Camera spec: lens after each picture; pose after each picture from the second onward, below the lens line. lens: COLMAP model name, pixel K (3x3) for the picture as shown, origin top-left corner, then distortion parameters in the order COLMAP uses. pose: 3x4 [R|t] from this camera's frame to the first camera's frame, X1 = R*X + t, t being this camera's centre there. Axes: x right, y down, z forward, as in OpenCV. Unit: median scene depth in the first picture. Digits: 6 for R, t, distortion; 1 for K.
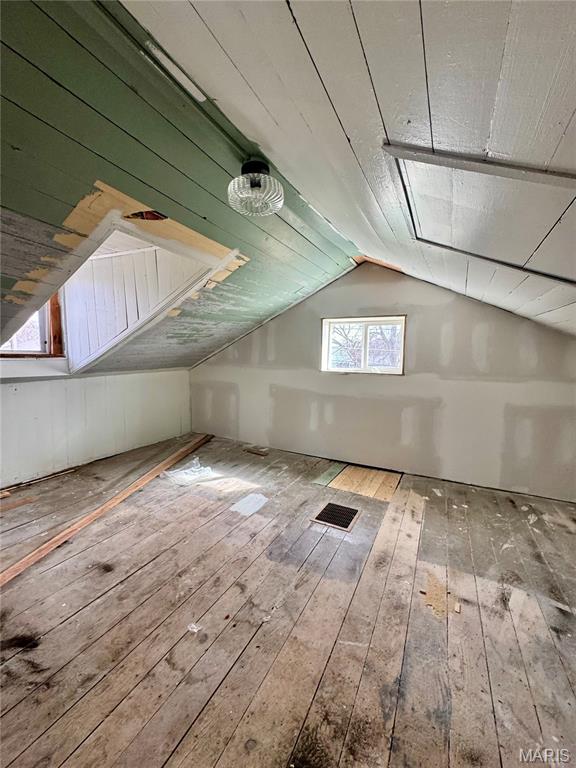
lens RADIAL K [[306.9, 0, 287.9], [0, 306.9, 385.3], [0, 0, 1]] dist [-0.008093, -0.000106]
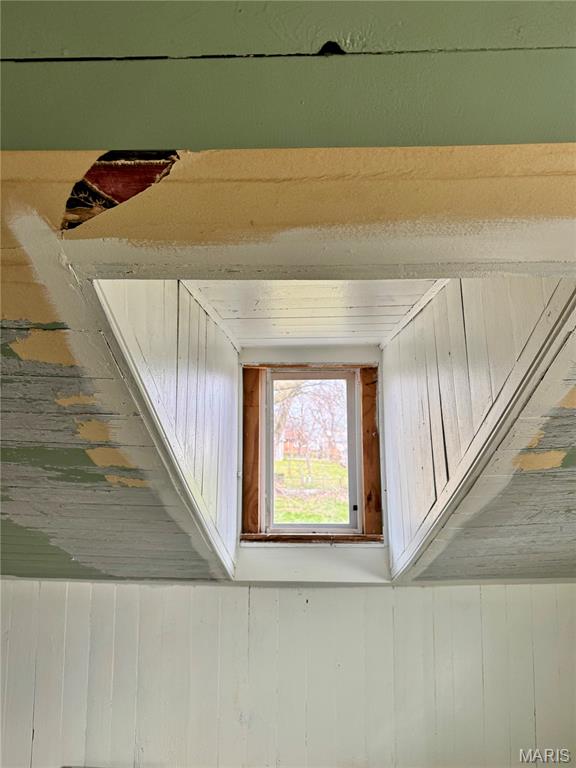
lens RADIAL K [[548.3, 0, 288.3], [0, 548.3, 382.9], [0, 0, 1]] dist [0.000160, -0.000256]
pose [[0.426802, -0.130154, -0.894930, -0.014995], [-0.072591, 0.981465, -0.177359, -0.174746], [0.901427, 0.140661, 0.409444, 0.508479]]
